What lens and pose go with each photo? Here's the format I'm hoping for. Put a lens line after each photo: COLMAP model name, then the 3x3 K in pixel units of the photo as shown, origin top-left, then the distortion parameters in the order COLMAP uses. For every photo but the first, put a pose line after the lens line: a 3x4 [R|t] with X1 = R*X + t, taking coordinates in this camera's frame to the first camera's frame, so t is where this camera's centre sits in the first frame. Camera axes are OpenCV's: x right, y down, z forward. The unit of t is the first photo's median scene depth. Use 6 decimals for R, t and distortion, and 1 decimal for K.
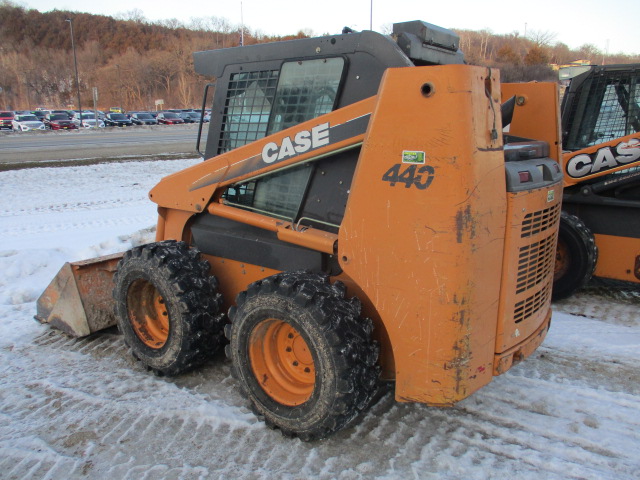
lens RADIAL K [[536.6, 0, 315.7], [0, 536.6, 235.1], [0, 0, 1]] dist [-0.038026, 0.018747]
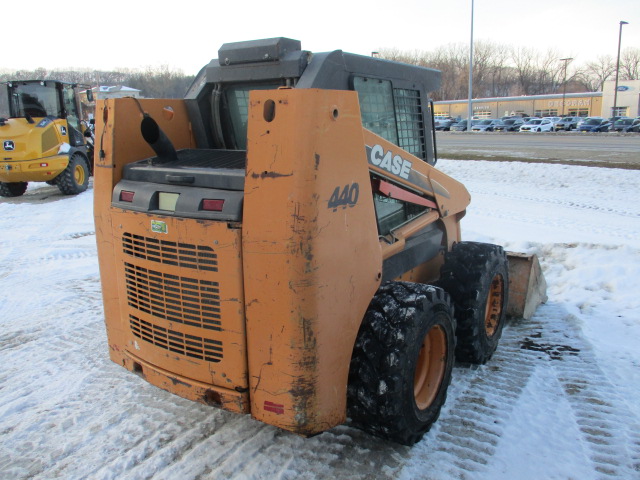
lens RADIAL K [[536.6, 0, 315.7], [0, 536.6, 235.1], [0, 0, 1]] dist [-0.038026, 0.018747]
pose [[0.074407, 0.214986, -0.973779, 1.121498], [-0.198582, 0.960123, 0.196797, -0.244339], [0.977256, 0.178732, 0.114133, 0.963923]]
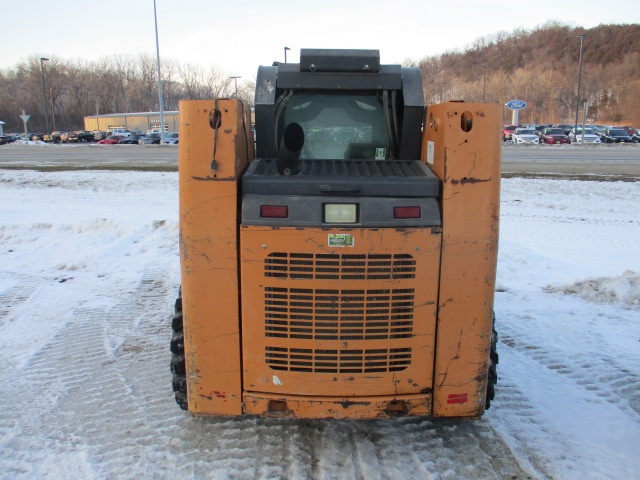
lens RADIAL K [[538.4, 0, 323.9], [0, 538.4, 233.6], [0, 0, 1]] dist [-0.036097, -0.008410]
pose [[0.621740, 0.156958, -0.767335, 0.896916], [-0.178714, 0.982299, 0.056124, -0.108459], [0.762562, 0.102239, 0.638786, 0.363192]]
